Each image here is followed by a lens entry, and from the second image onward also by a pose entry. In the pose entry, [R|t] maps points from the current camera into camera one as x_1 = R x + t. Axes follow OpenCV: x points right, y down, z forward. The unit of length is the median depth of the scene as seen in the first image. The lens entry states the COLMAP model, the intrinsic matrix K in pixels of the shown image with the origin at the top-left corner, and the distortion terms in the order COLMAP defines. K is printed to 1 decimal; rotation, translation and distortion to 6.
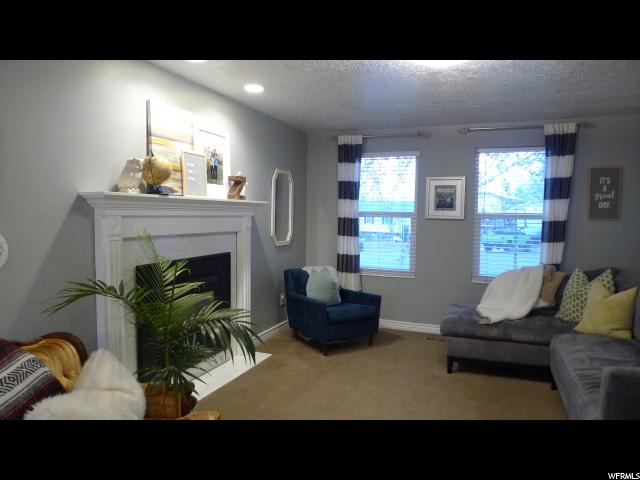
lens RADIAL K [[418.6, 0, 320.1], [0, 418.6, 239.9], [0, 0, 1]] dist [-0.041011, -0.004528]
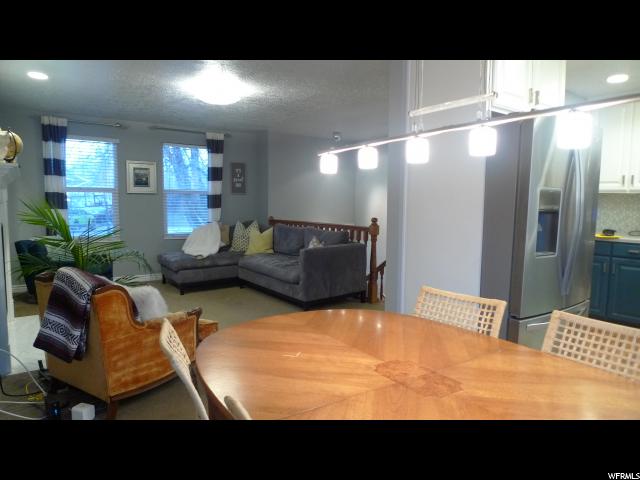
lens RADIAL K [[418.6, 0, 320.6], [0, 418.6, 239.7], [0, 0, 1]] dist [-0.041011, -0.004528]
pose [[0.529533, -0.084702, 0.844050, -0.587219], [0.045413, 0.996406, 0.071500, 0.030488], [-0.847073, 0.000469, 0.531477, -0.195859]]
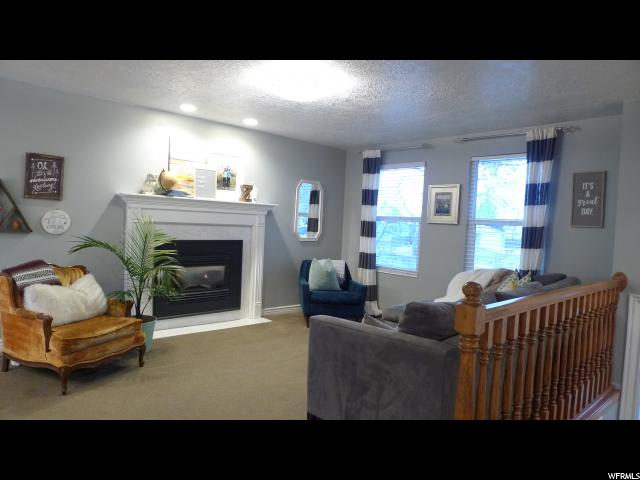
lens RADIAL K [[418.6, 0, 320.1], [0, 418.6, 241.4], [0, 0, 1]] dist [-0.041011, -0.004528]
pose [[0.900308, 0.047924, -0.432607, 0.544383], [-0.061026, 0.998001, -0.016445, 0.036389], [0.430954, 0.041206, 0.901433, -0.115937]]
